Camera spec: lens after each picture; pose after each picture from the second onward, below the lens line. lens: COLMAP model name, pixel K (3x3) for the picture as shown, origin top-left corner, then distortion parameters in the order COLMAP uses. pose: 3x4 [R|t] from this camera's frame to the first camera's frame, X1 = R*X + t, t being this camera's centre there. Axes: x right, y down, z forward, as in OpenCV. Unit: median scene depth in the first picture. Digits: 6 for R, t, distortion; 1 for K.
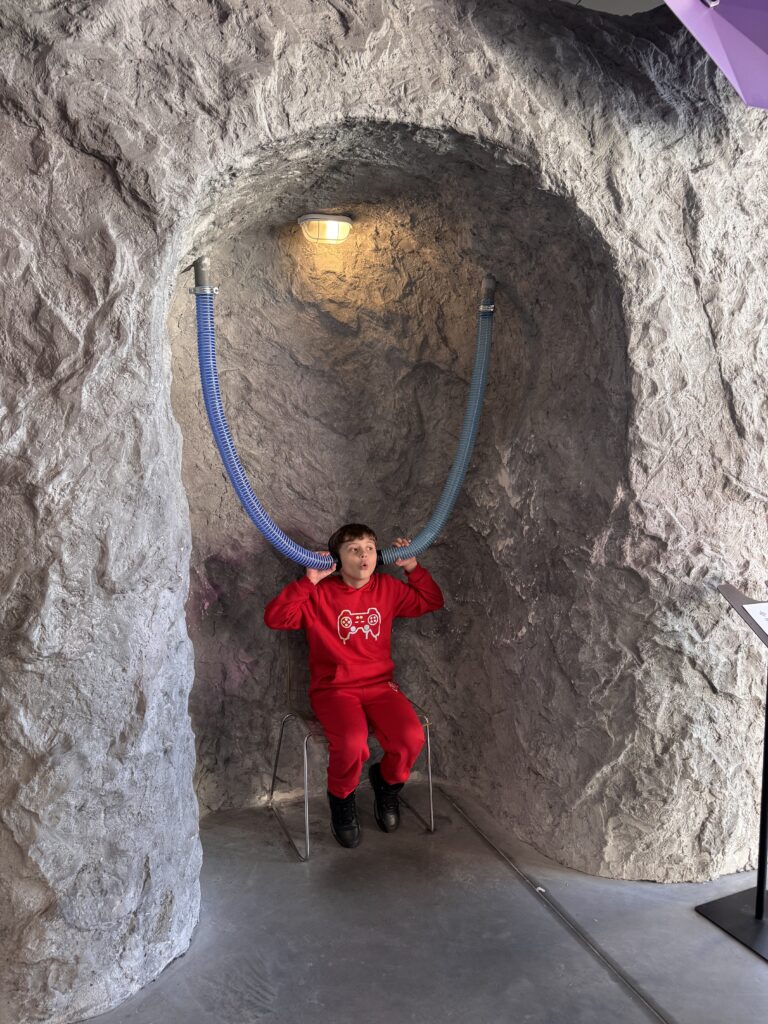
lens RADIAL K [[725.2, 0, 383.5], [0, 725.2, 512.1], [0, 0, 1]] dist [-0.003837, -0.000938]
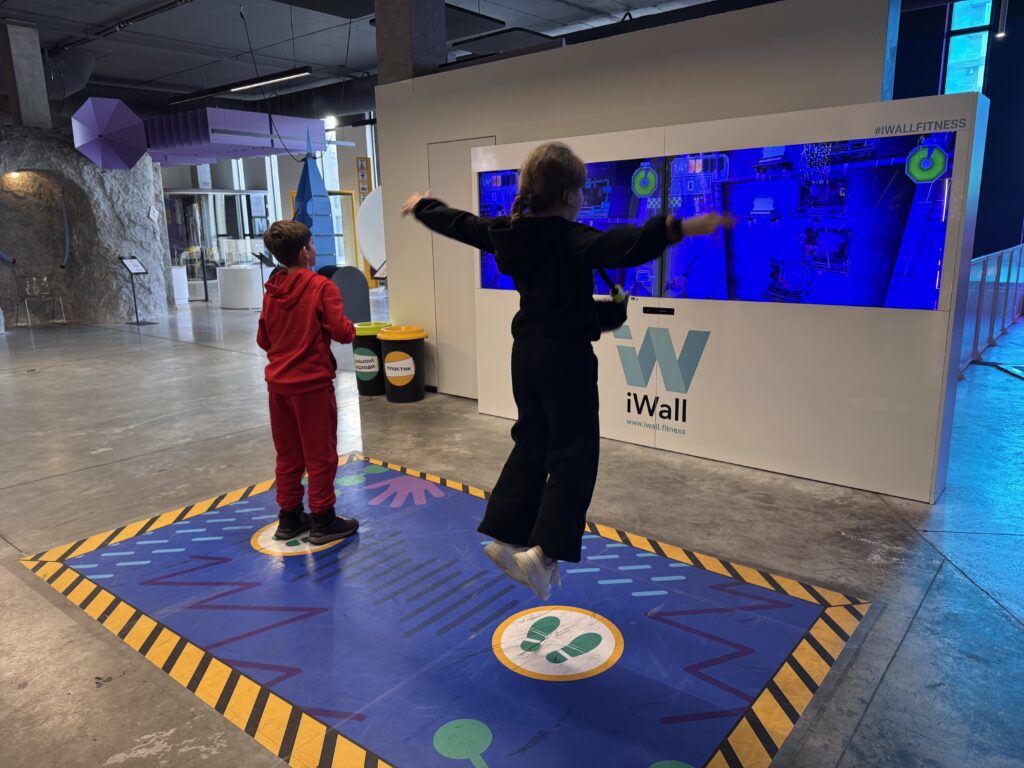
lens RADIAL K [[725.2, 0, 515.1], [0, 725.2, 386.1], [0, 0, 1]] dist [-0.003837, -0.000938]
pose [[0.855685, -0.122582, 0.502769, 0.157618], [0.051120, 0.986811, 0.153594, 0.318678], [-0.514965, -0.105727, 0.850666, -4.323841]]
